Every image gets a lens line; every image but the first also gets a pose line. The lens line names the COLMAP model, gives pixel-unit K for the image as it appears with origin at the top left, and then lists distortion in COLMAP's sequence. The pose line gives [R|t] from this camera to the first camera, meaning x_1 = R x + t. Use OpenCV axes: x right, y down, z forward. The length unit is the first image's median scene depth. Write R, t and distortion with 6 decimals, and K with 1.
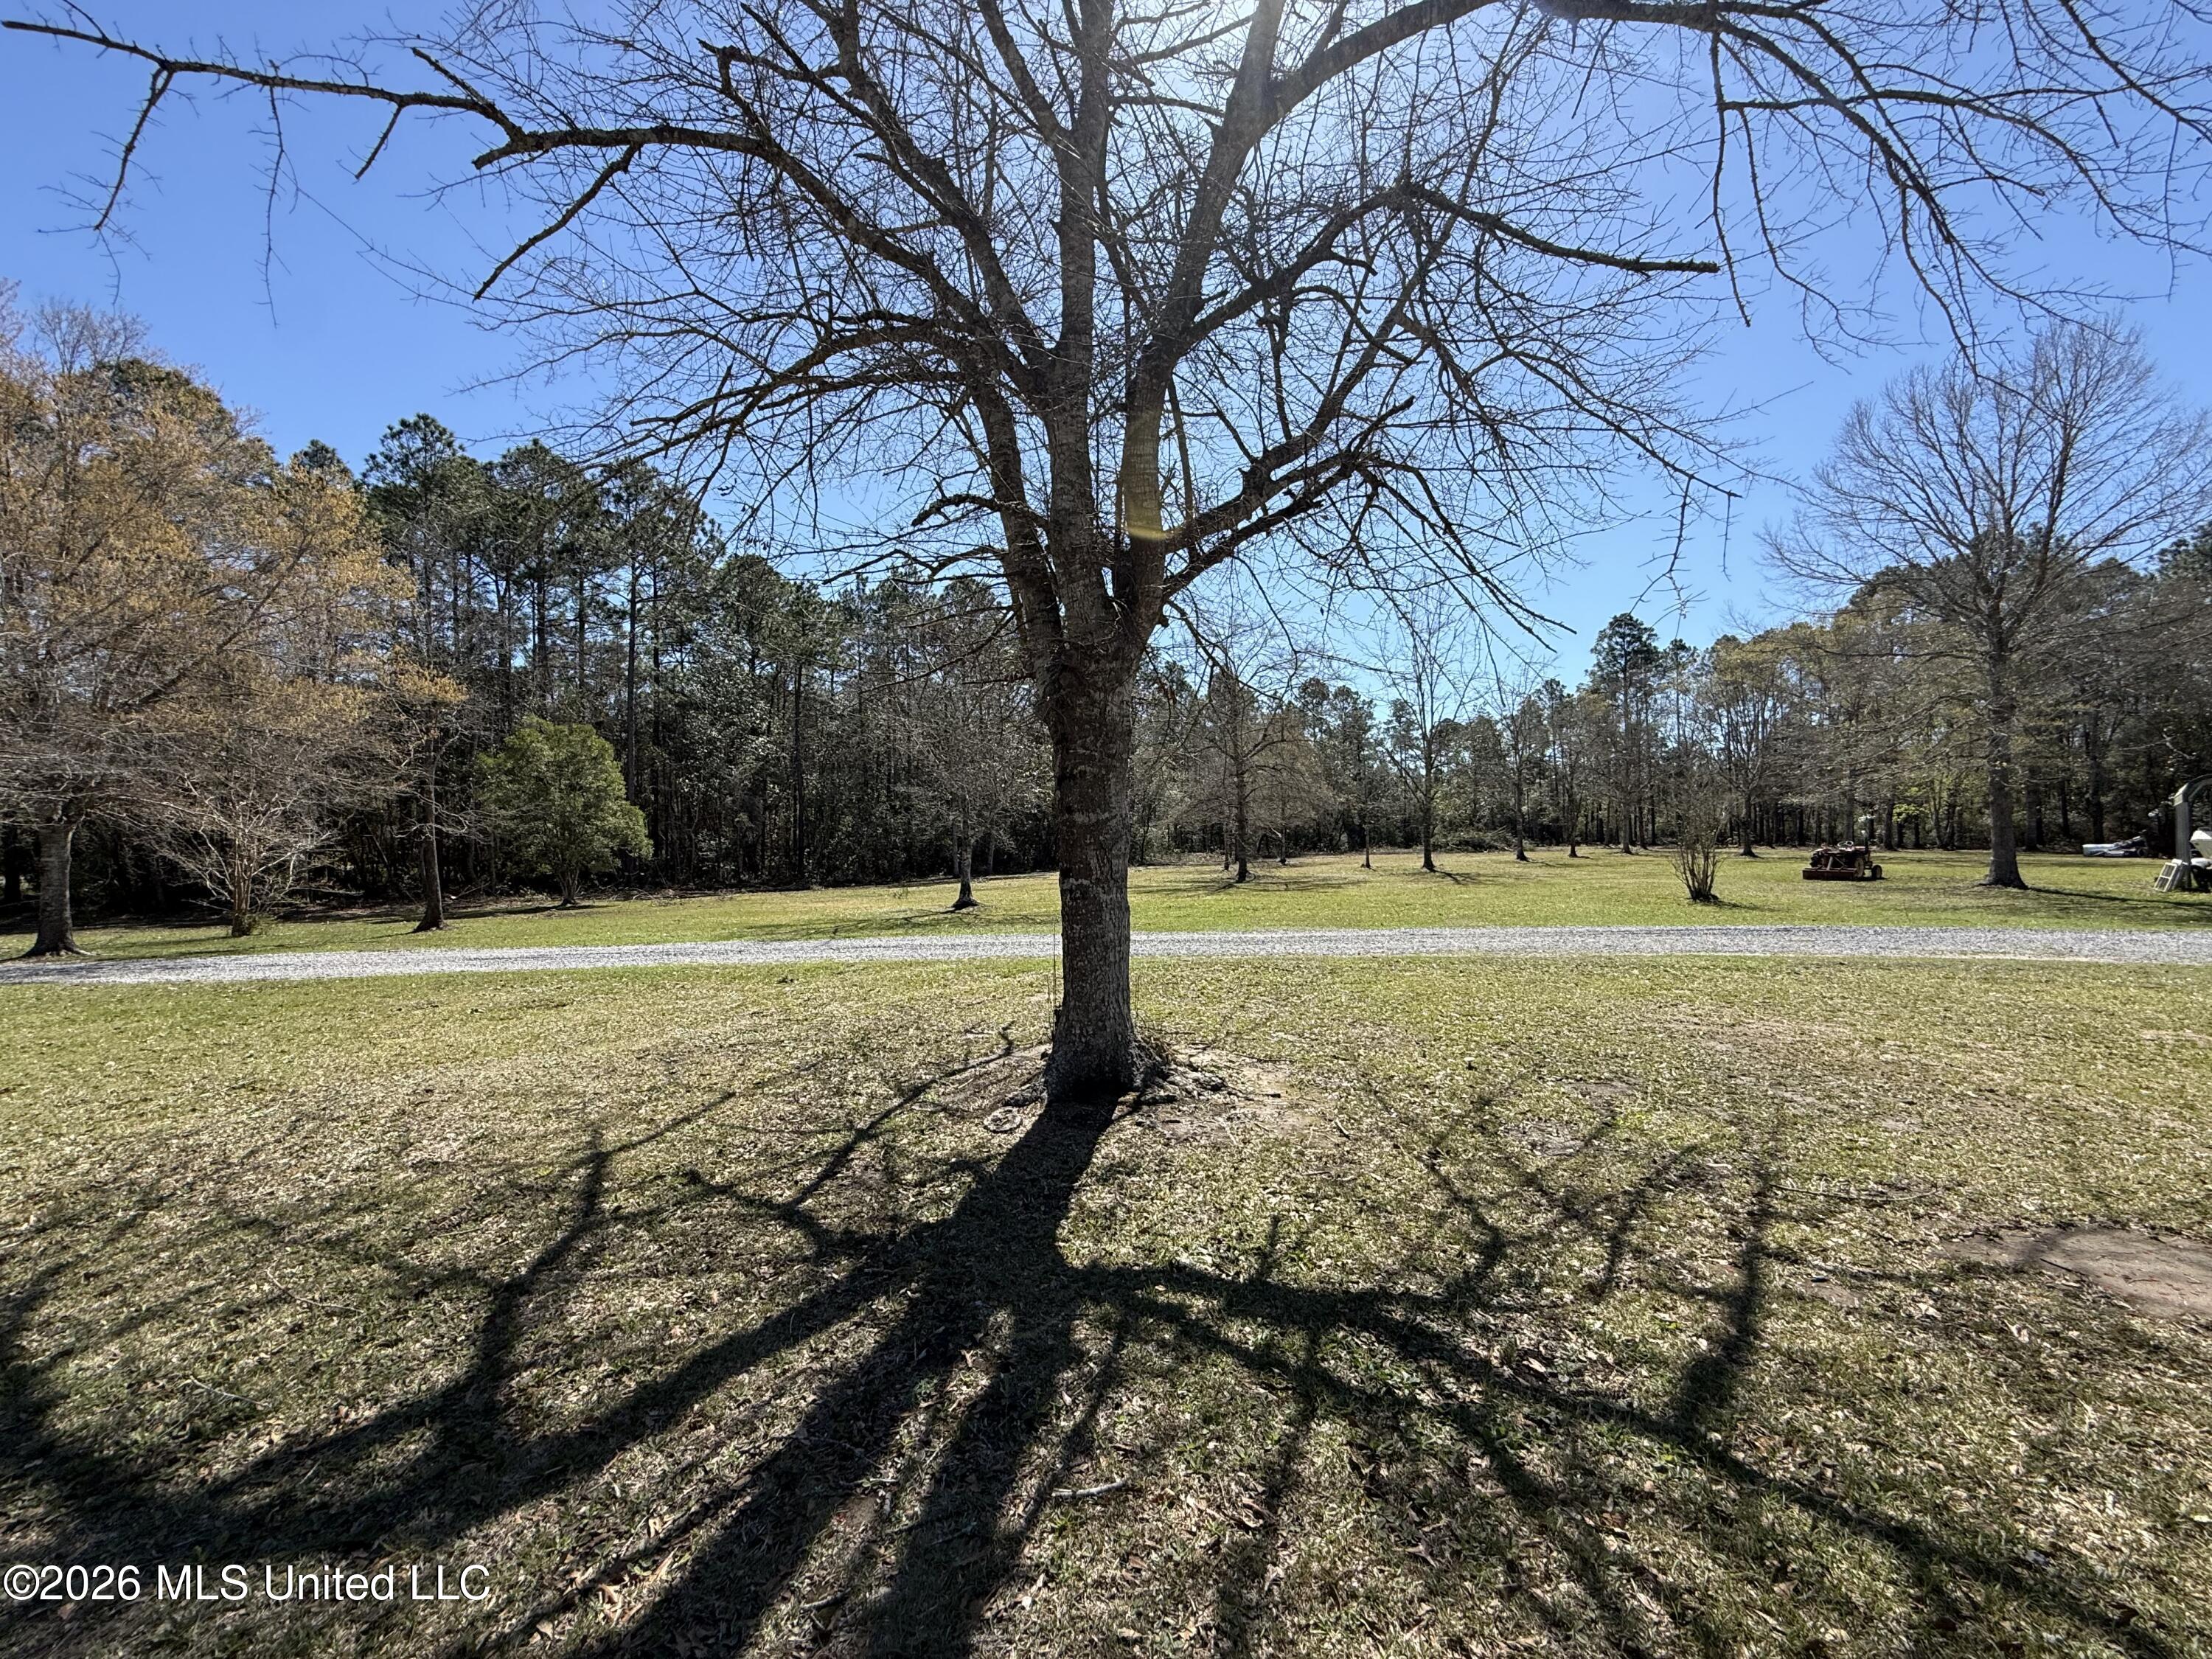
lens RADIAL K [[880.3, 0, 1083.9], [0, 880.3, 837.4], [0, 0, 1]] dist [0.001001, 0.000306]
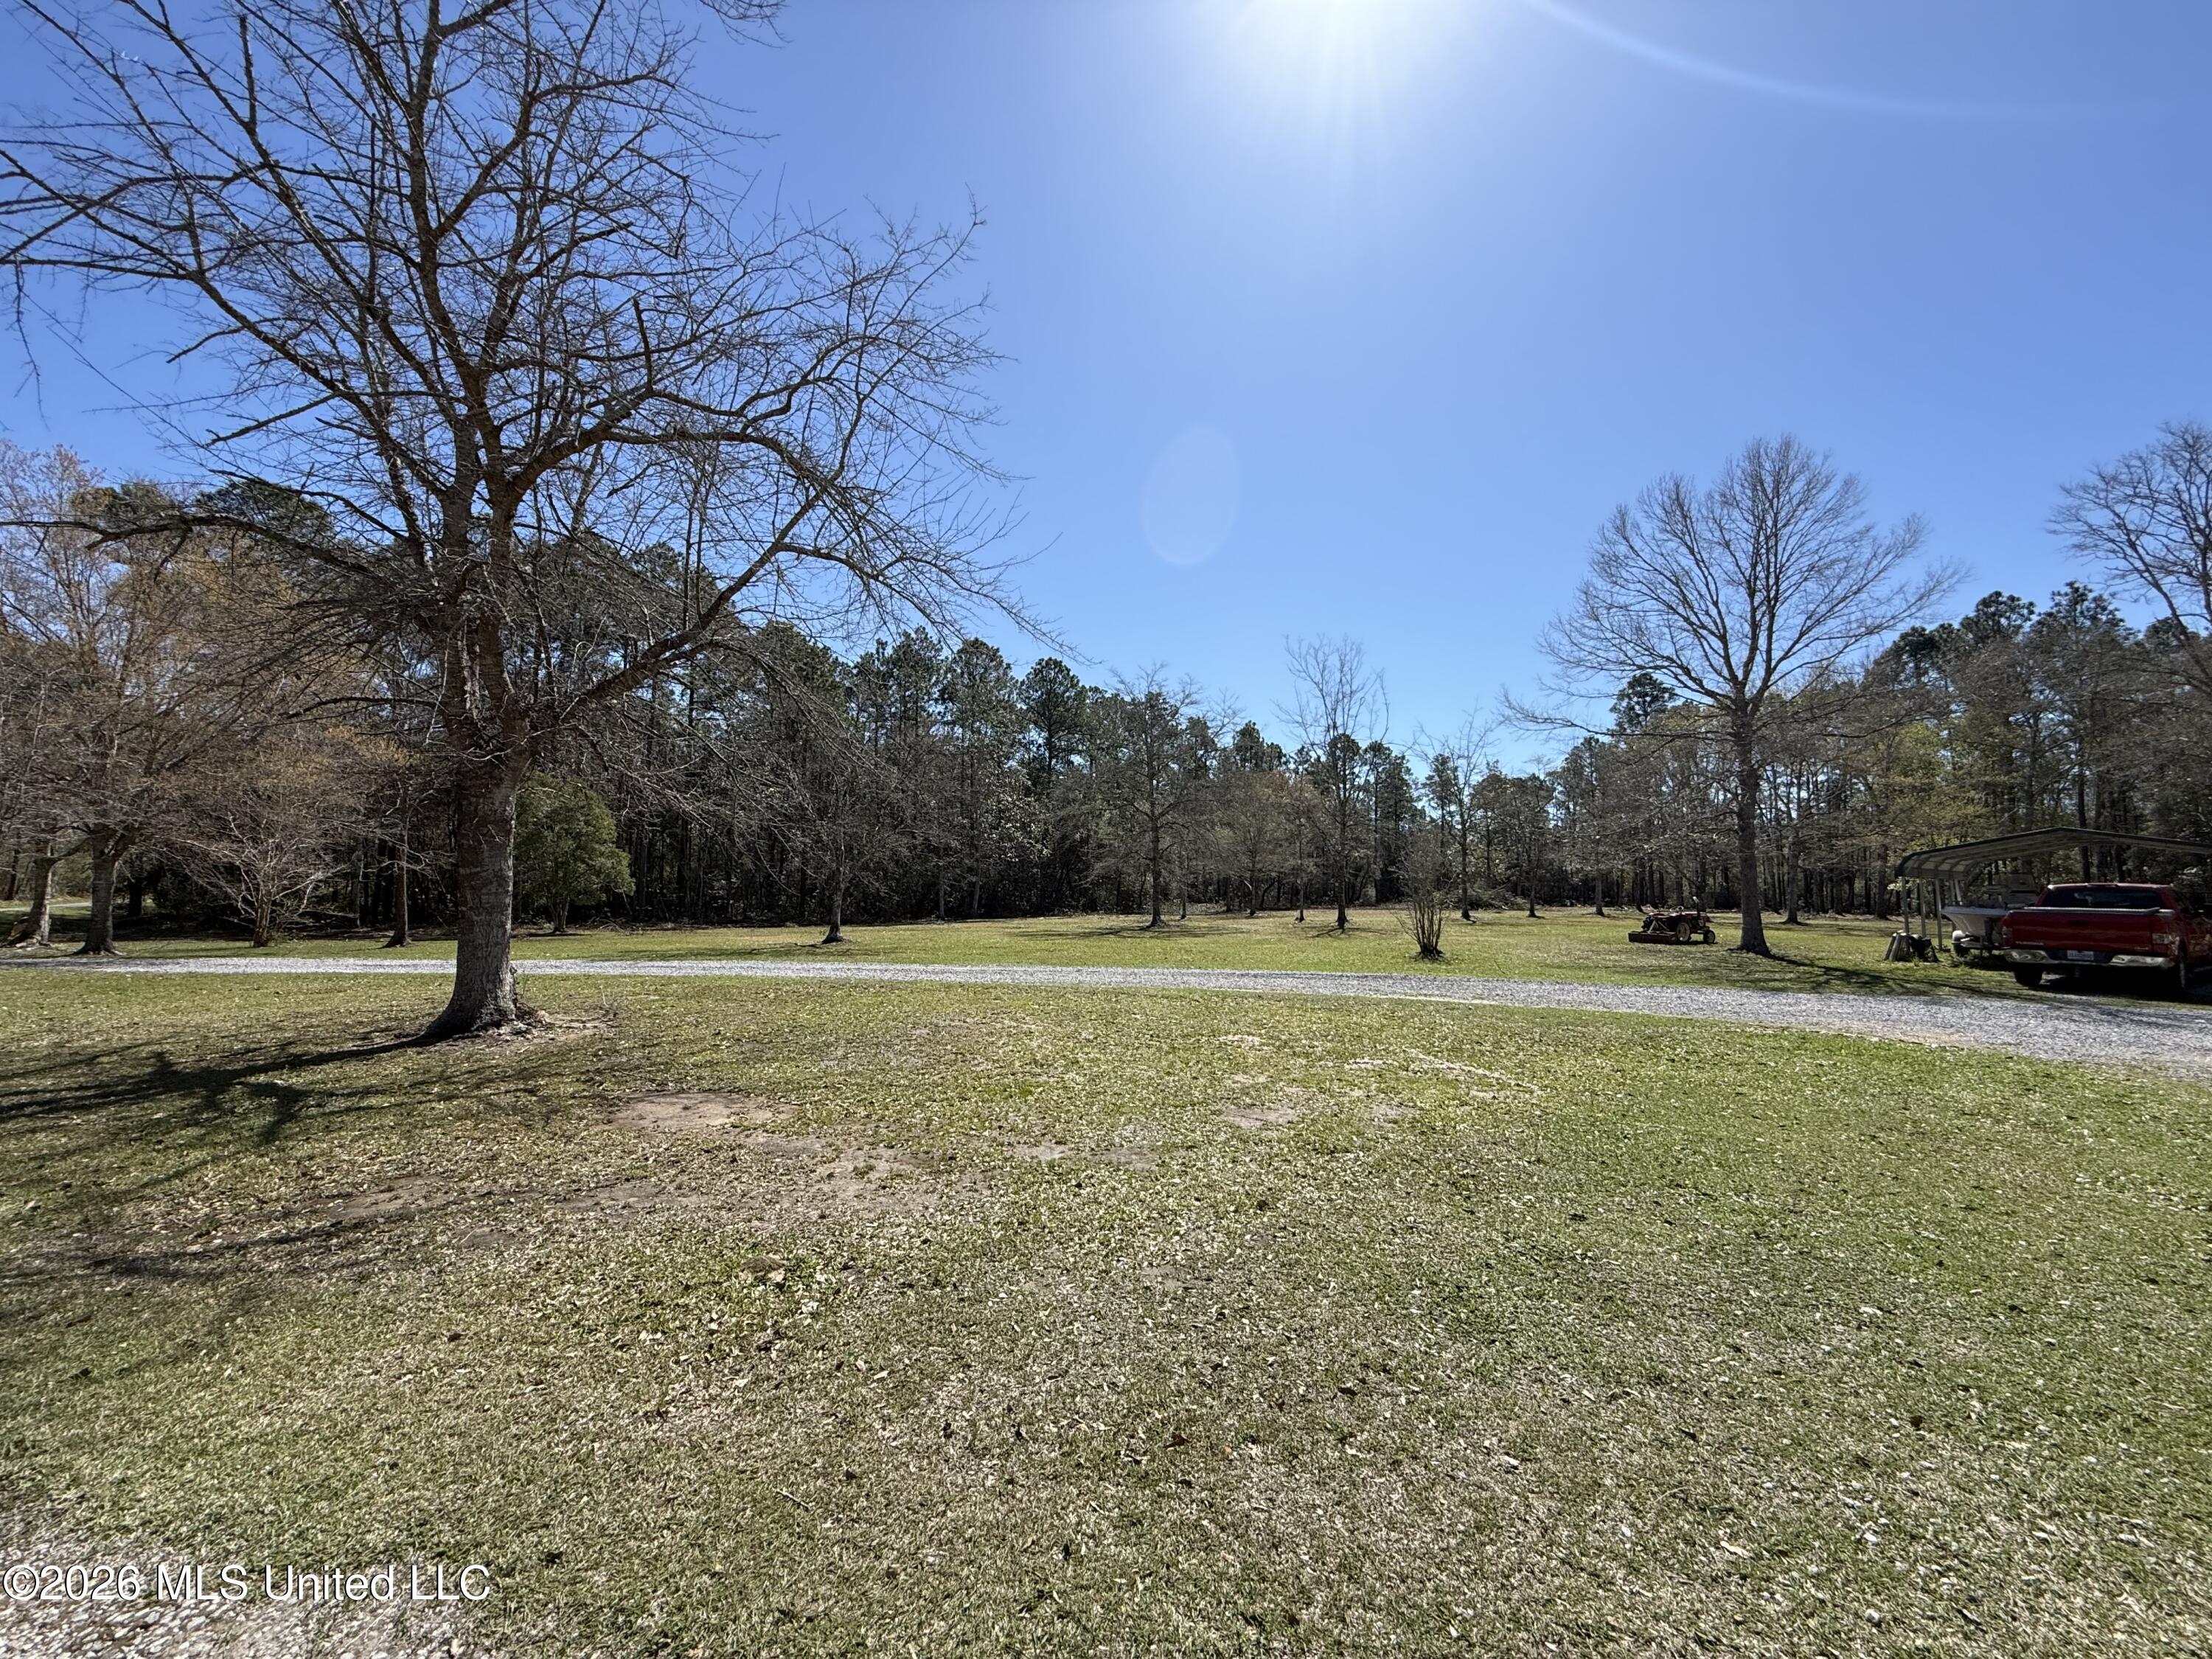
lens RADIAL K [[880.3, 0, 1099.4], [0, 880.3, 839.5], [0, 0, 1]] dist [0.001001, 0.000306]
pose [[0.994925, 0.019036, -0.098803, 0.287609], [-0.024020, 0.998486, -0.049495, -0.006735], [0.097711, 0.051617, 0.993875, -0.114243]]
